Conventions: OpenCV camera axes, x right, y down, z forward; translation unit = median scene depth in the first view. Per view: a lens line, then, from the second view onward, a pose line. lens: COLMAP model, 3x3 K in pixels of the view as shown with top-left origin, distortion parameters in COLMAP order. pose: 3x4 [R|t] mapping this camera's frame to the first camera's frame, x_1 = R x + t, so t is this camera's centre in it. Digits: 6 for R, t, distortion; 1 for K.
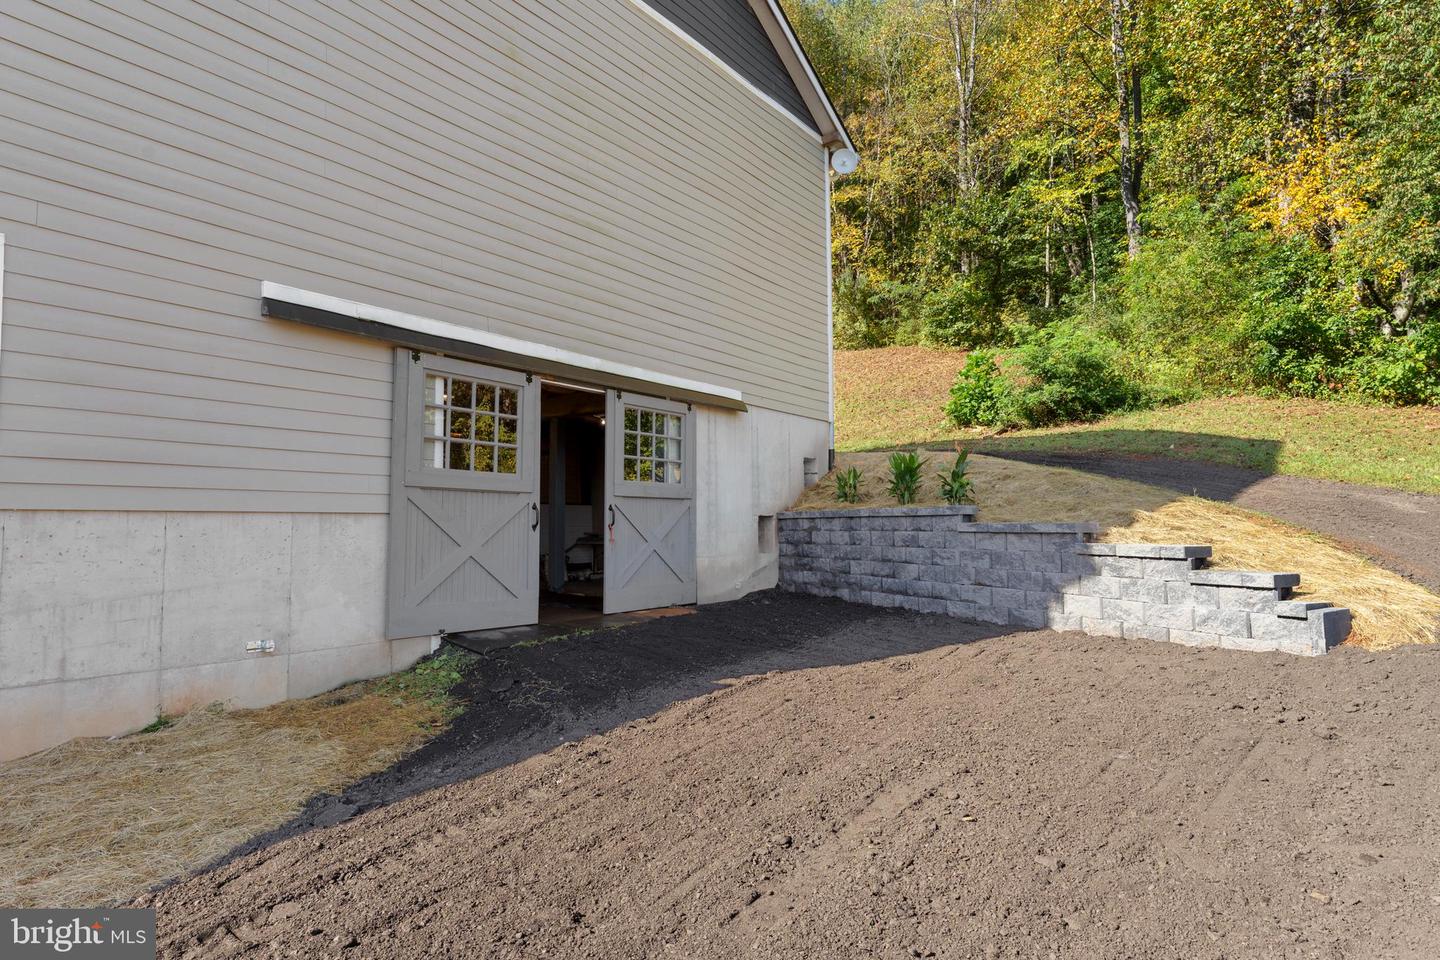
lens RADIAL K [[773.2, 0, 721.3], [0, 773.2, 479.8], [0, 0, 1]] dist [0.000124, -0.001410]
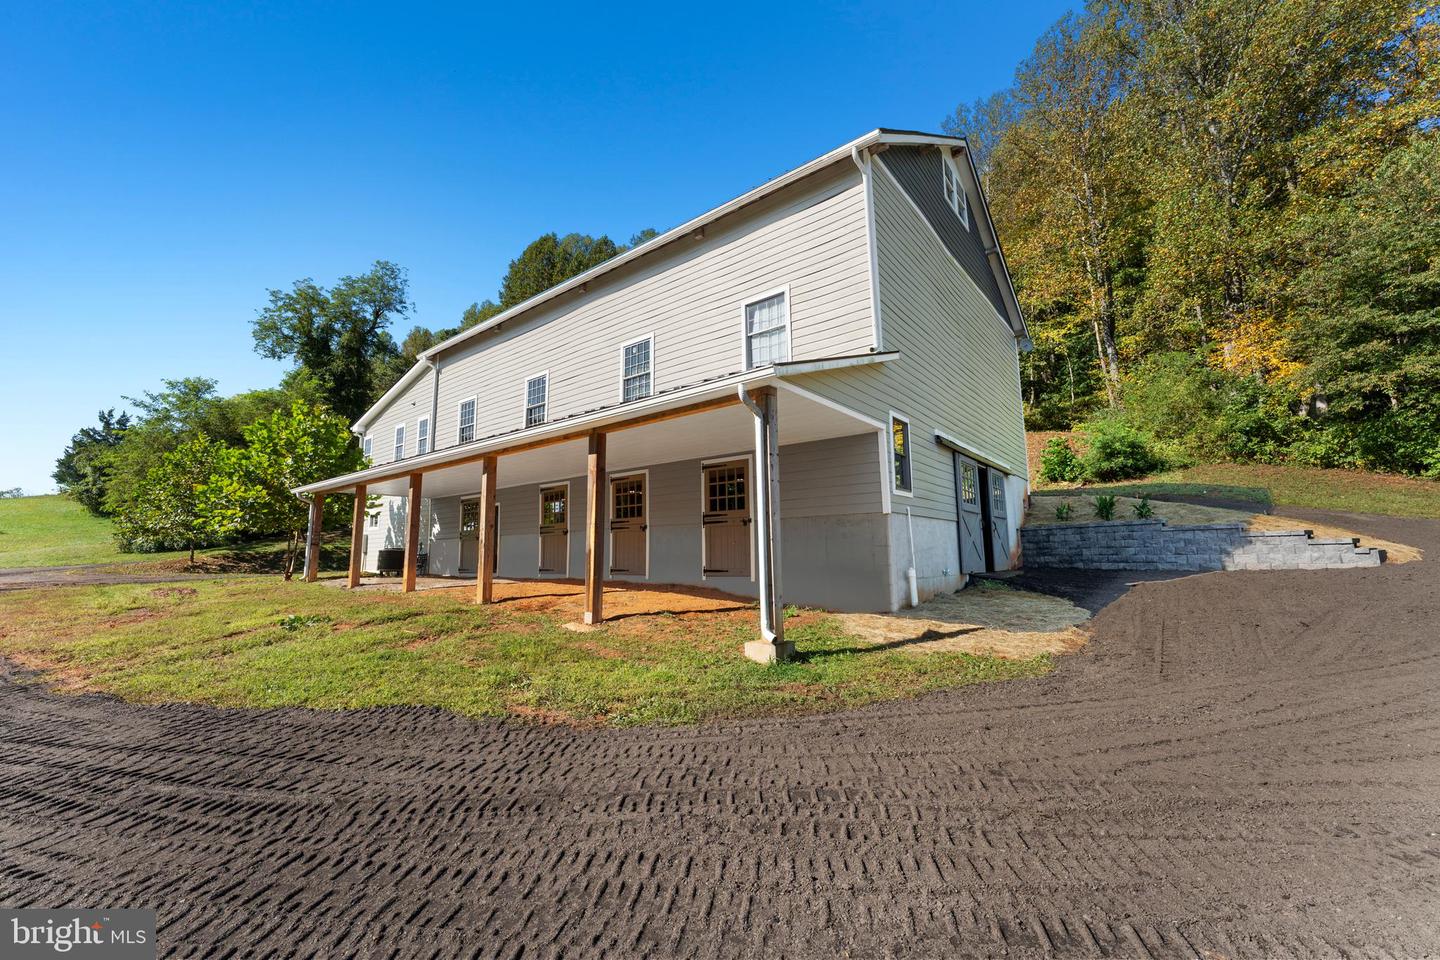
lens RADIAL K [[586.4, 0, 715.6], [0, 586.4, 479.4], [0, 0, 1]] dist [-0.000112, 0.000240]
pose [[0.999934, -0.009470, -0.006554, -0.574723], [0.008953, 0.997154, -0.074860, 0.021483], [0.007244, 0.074796, 0.997173, -0.409025]]
